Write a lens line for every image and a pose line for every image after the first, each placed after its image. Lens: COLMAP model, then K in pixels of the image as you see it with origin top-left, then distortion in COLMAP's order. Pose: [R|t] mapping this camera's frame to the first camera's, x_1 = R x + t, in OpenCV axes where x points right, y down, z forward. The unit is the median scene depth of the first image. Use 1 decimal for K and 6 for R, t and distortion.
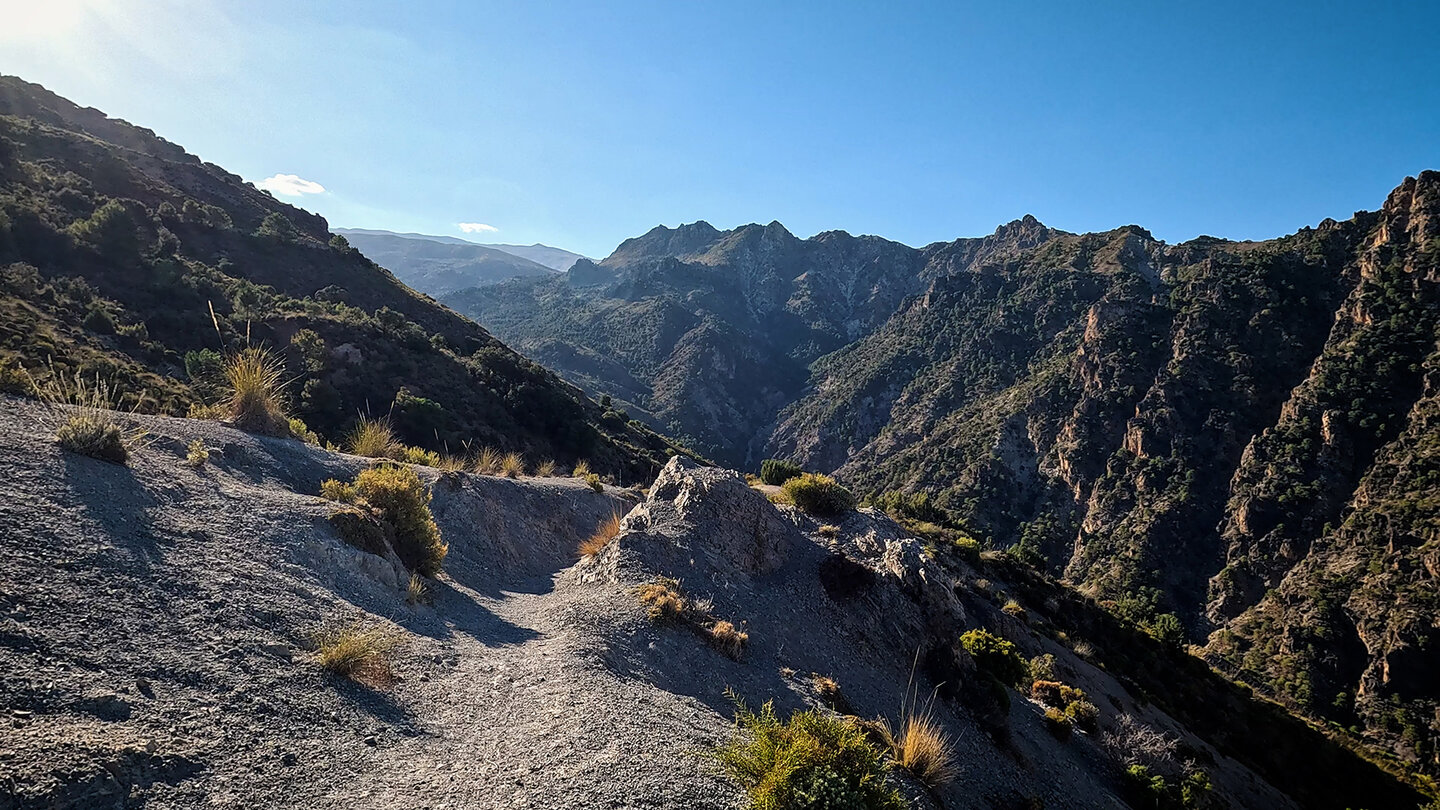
lens RADIAL K [[751.8, 0, 720.0], [0, 751.8, 405.0], [0, 0, 1]] dist [-0.000434, -0.000456]
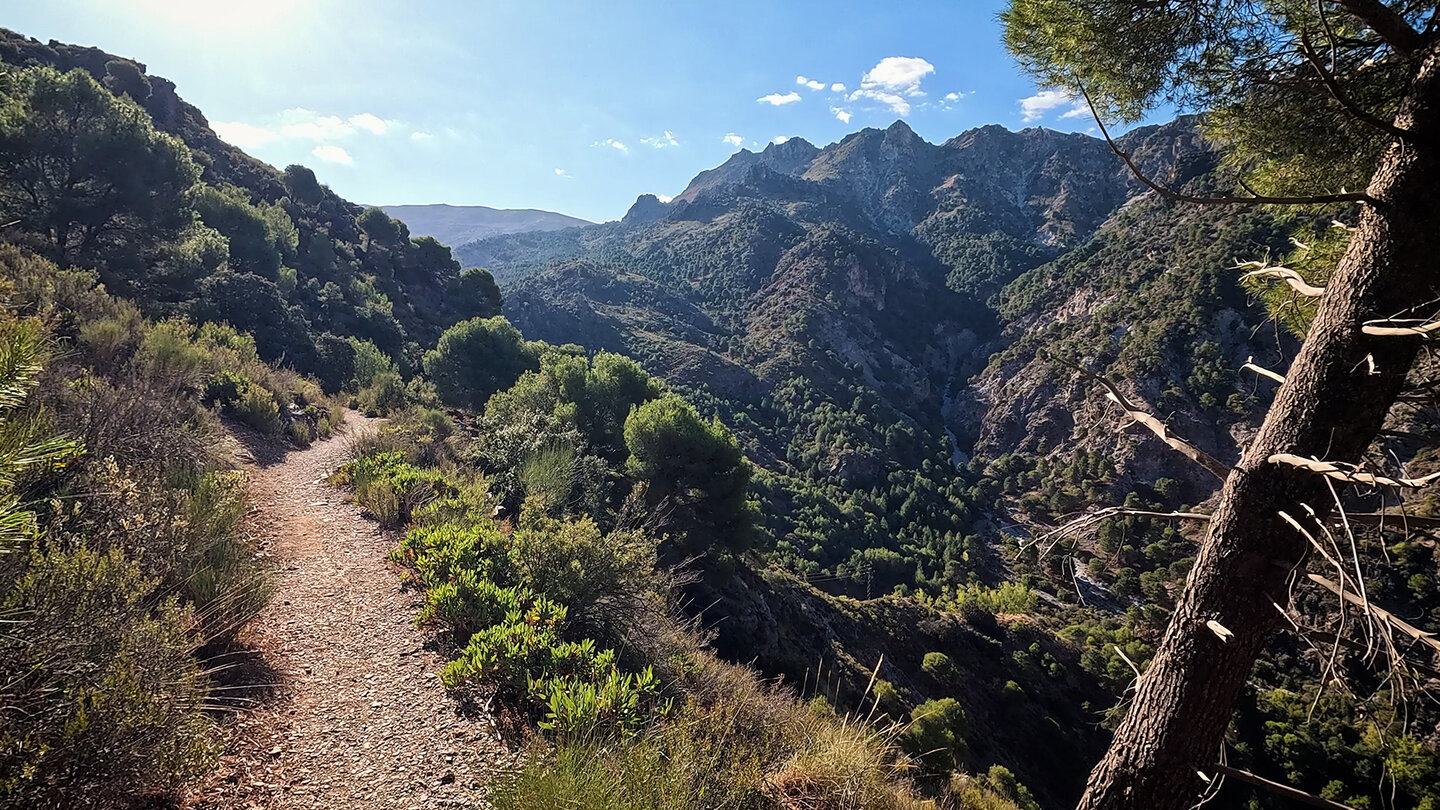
lens RADIAL K [[751.8, 0, 720.0], [0, 751.8, 405.0], [0, 0, 1]] dist [-0.000434, -0.000456]
pose [[0.993011, -0.032378, -0.113497, -0.030270], [0.034676, 0.999230, 0.018331, 0.015343], [0.112817, -0.022139, 0.993369, 0.284267]]
